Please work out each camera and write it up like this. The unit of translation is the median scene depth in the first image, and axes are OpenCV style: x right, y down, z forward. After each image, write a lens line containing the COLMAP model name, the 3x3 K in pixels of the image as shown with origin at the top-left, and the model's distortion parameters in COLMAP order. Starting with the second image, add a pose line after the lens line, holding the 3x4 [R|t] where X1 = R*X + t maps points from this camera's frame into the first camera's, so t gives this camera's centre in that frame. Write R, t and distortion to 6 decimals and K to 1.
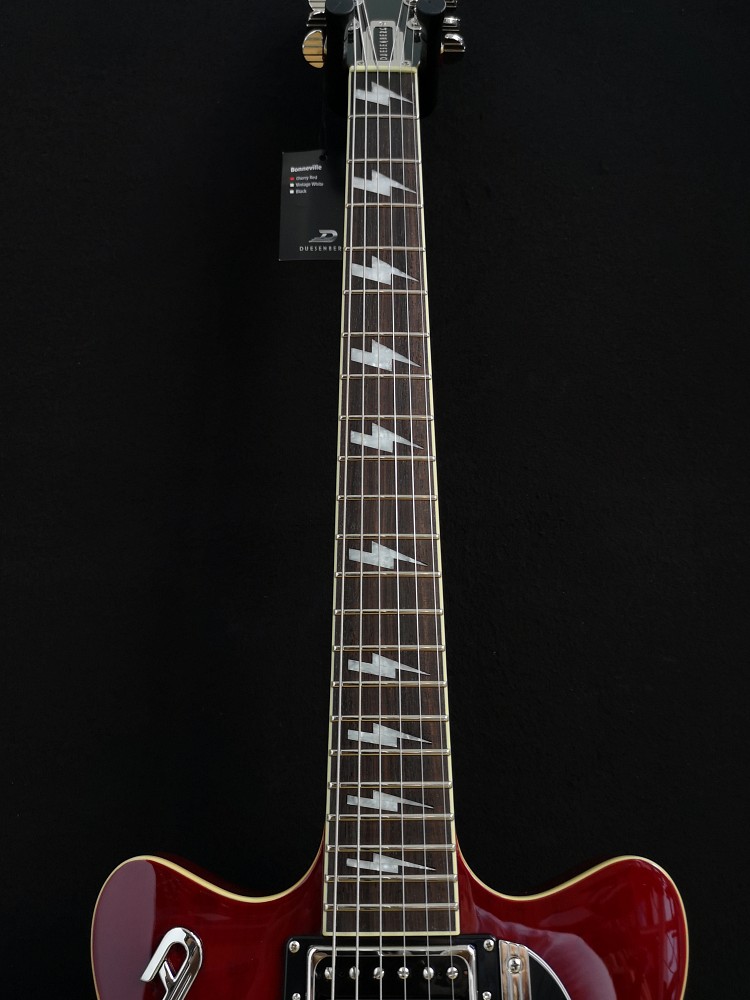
lens RADIAL K [[806.9, 0, 377.6], [0, 806.9, 500.7], [0, 0, 1]] dist [0.051282, -0.062196]
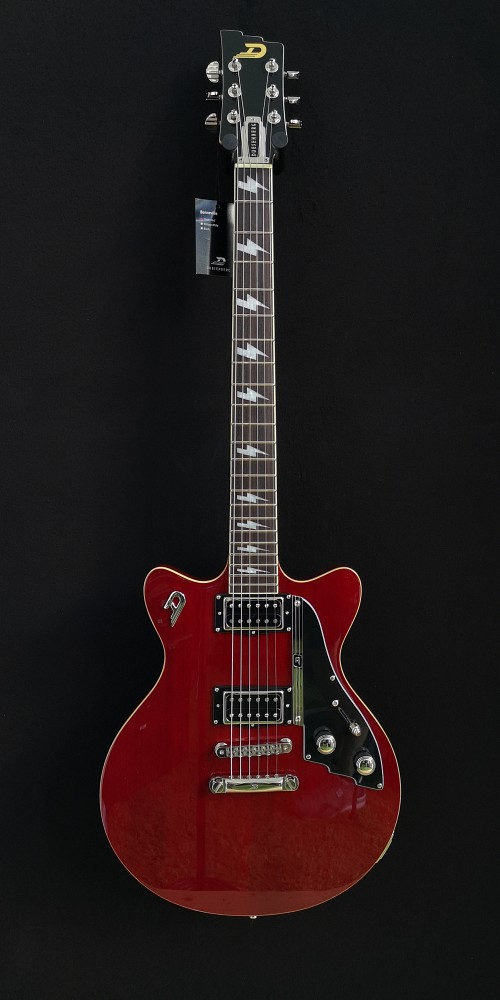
lens RADIAL K [[835.9, 0, 254.4], [0, 835.9, 500.0], [0, 0, 1]] dist [0.071216, 0.002258]
pose [[0.999518, 0.003924, 0.030805, -0.059061], [-0.015120, 0.927955, 0.372385, -0.699897], [-0.027125, -0.372671, 0.927567, -1.294882]]
